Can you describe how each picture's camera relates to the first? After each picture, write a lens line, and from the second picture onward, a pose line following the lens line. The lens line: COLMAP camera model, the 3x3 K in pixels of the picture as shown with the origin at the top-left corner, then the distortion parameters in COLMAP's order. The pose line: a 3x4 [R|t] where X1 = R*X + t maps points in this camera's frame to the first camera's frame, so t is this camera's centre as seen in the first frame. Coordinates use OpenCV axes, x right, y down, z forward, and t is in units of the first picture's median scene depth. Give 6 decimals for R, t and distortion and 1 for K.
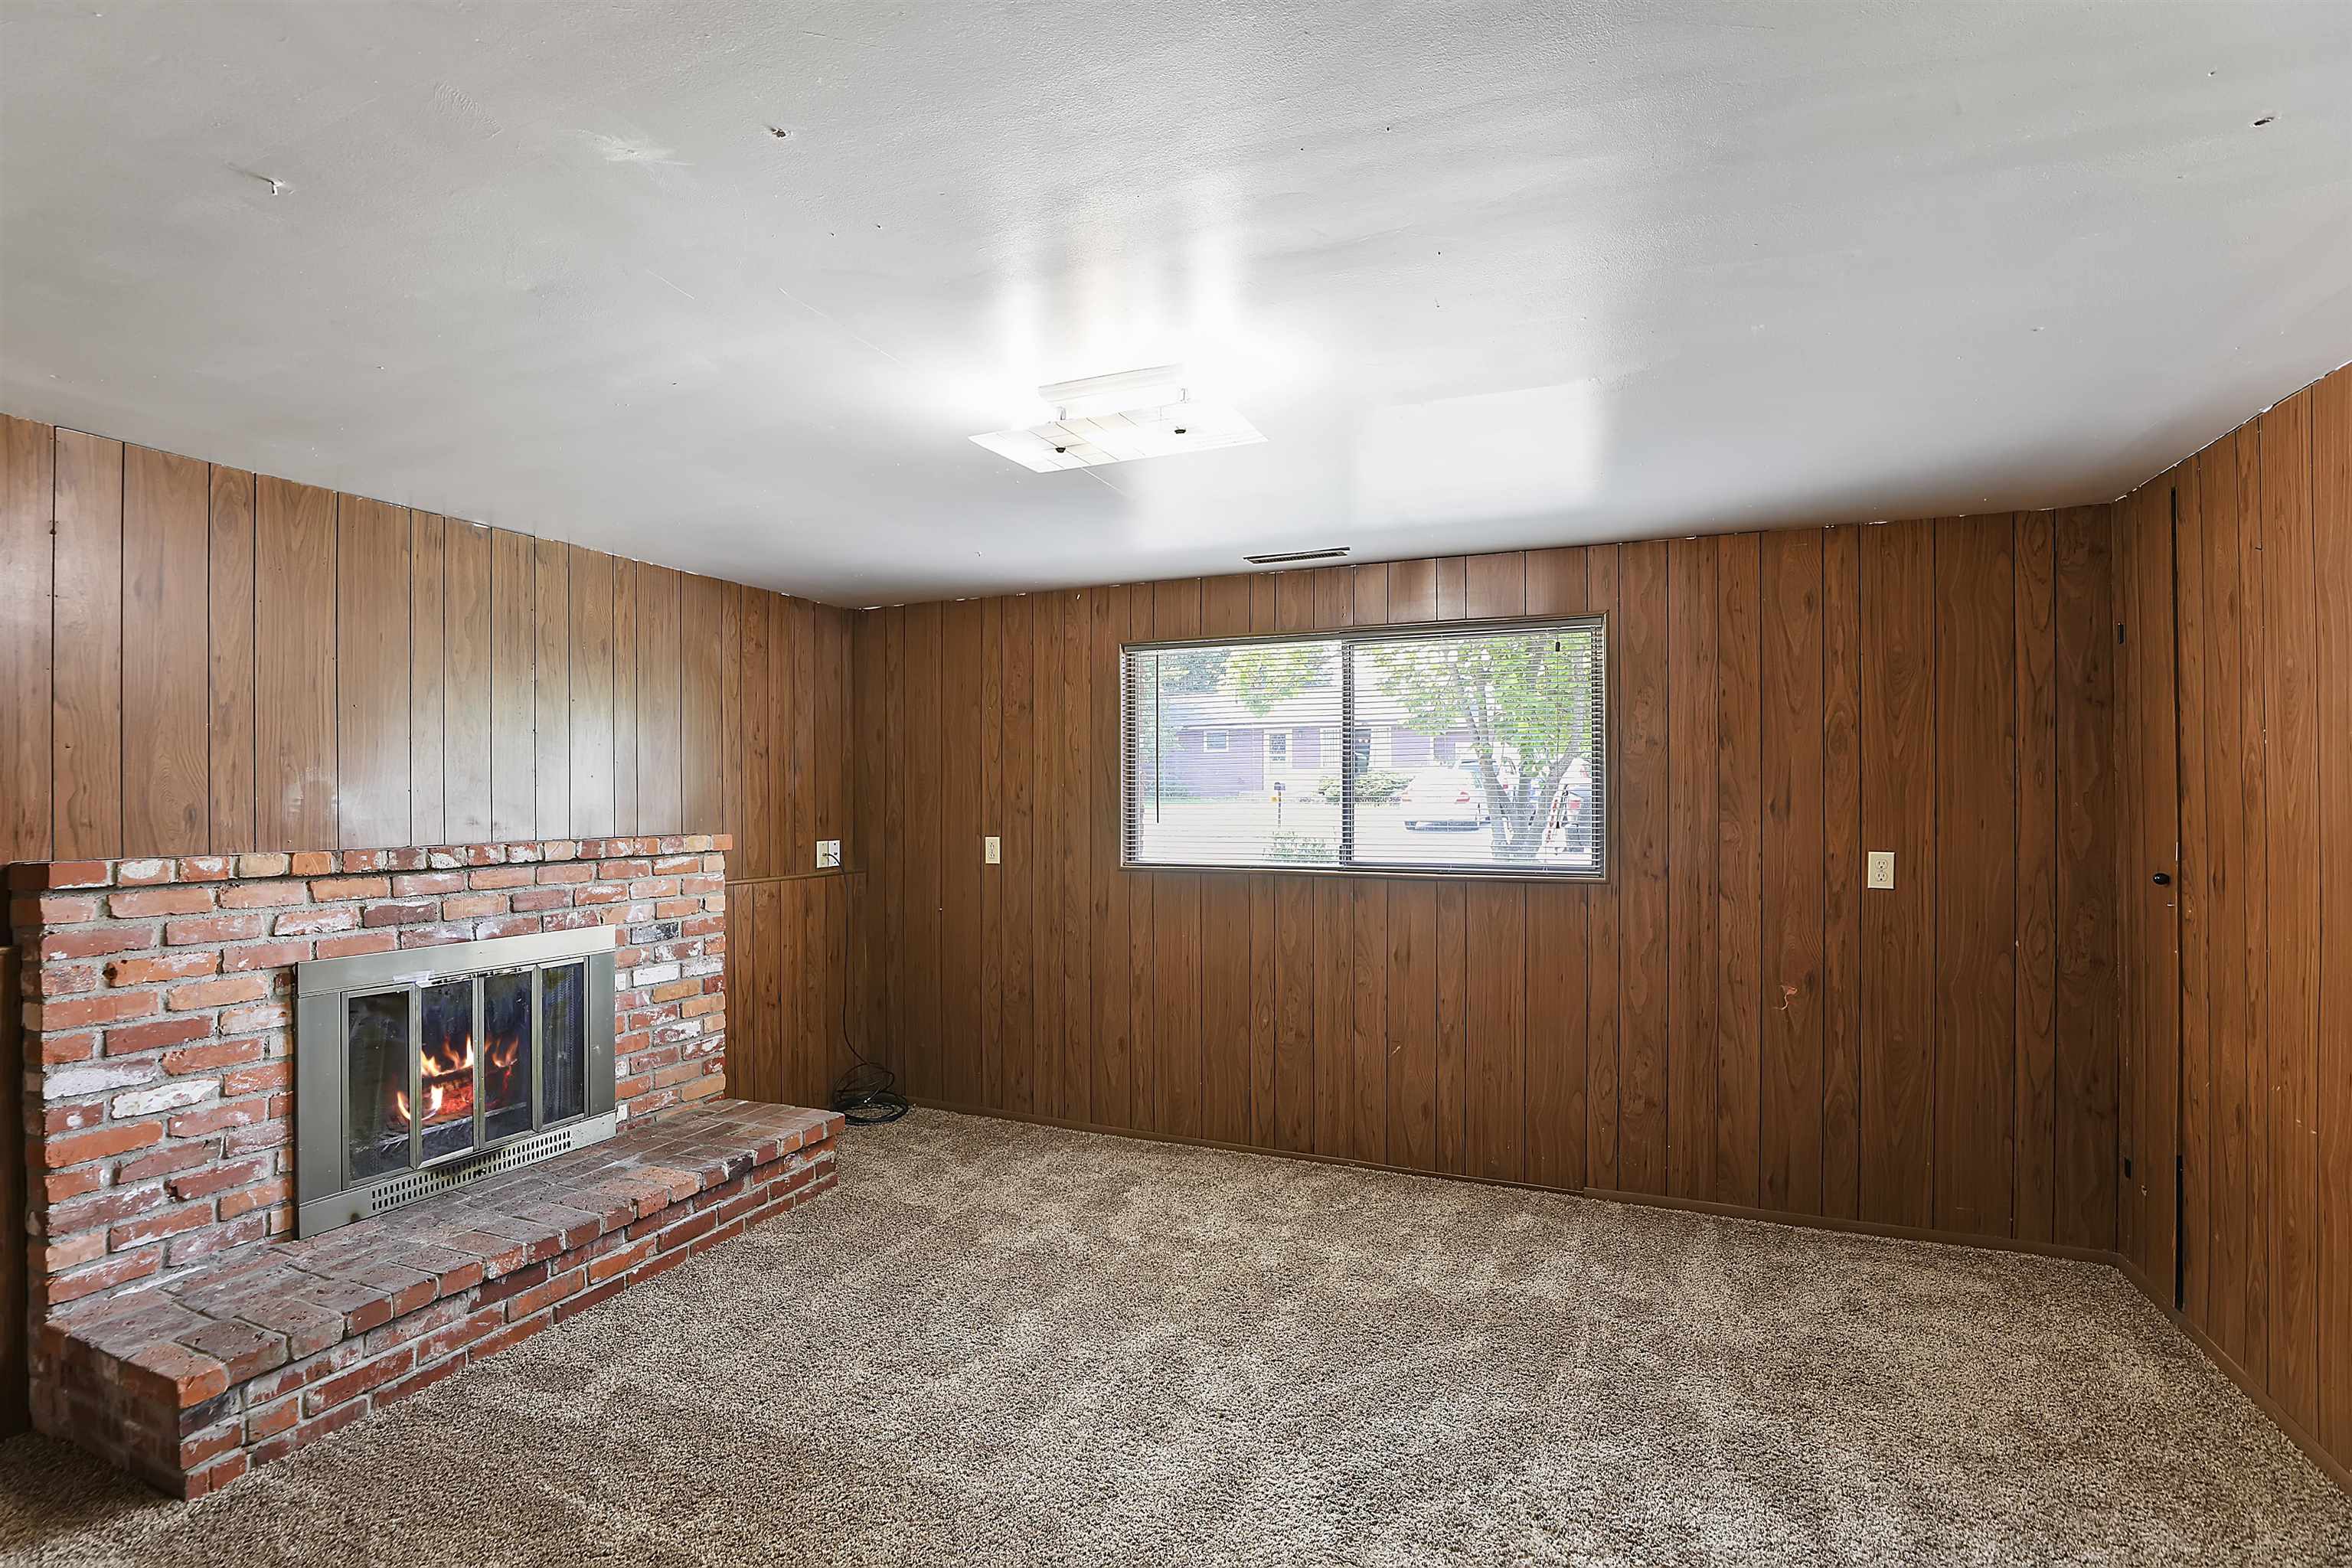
lens RADIAL K [[1078.5, 0, 1075.7], [0, 1078.5, 809.2], [0, 0, 1]] dist [-0.035099, 0.009269]
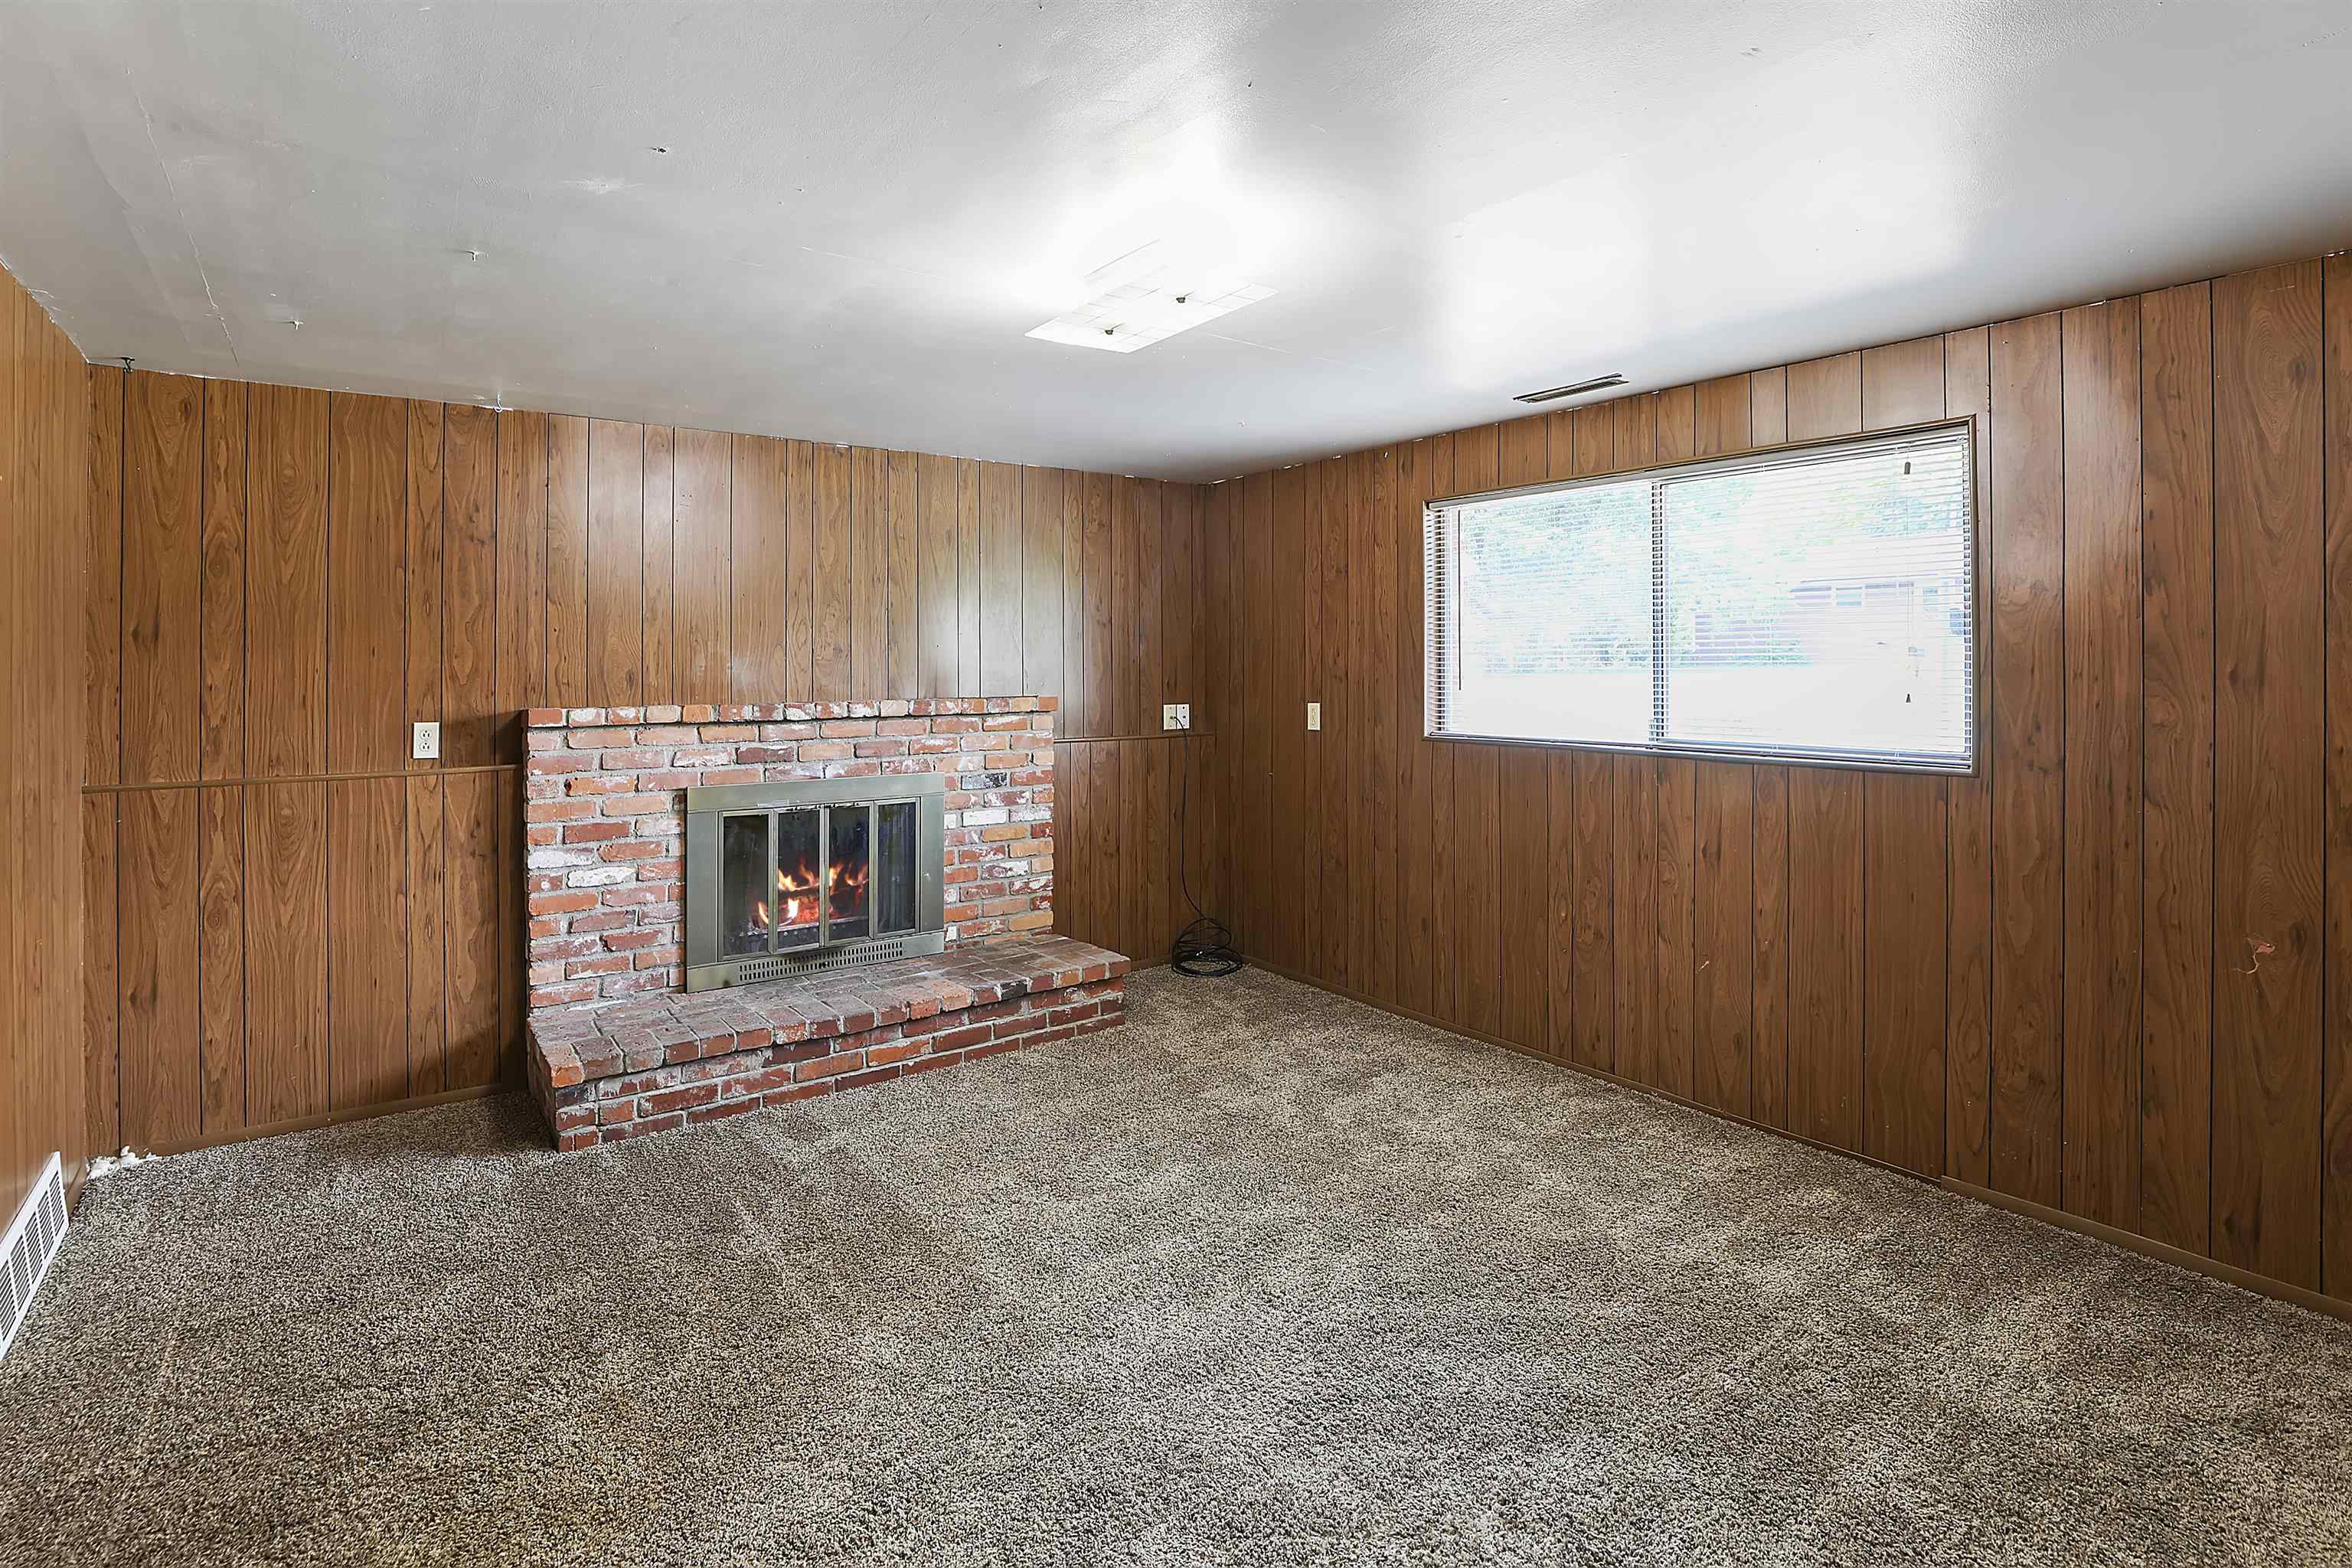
lens RADIAL K [[1078.5, 0, 1099.9], [0, 1078.5, 671.8], [0, 0, 1]] dist [-0.035099, 0.009269]
pose [[0.874290, 0.002113, -0.485400, 0.323040], [-0.003397, 0.999993, -0.001765, -0.001138], [0.485392, 0.003192, 0.874291, 0.051327]]
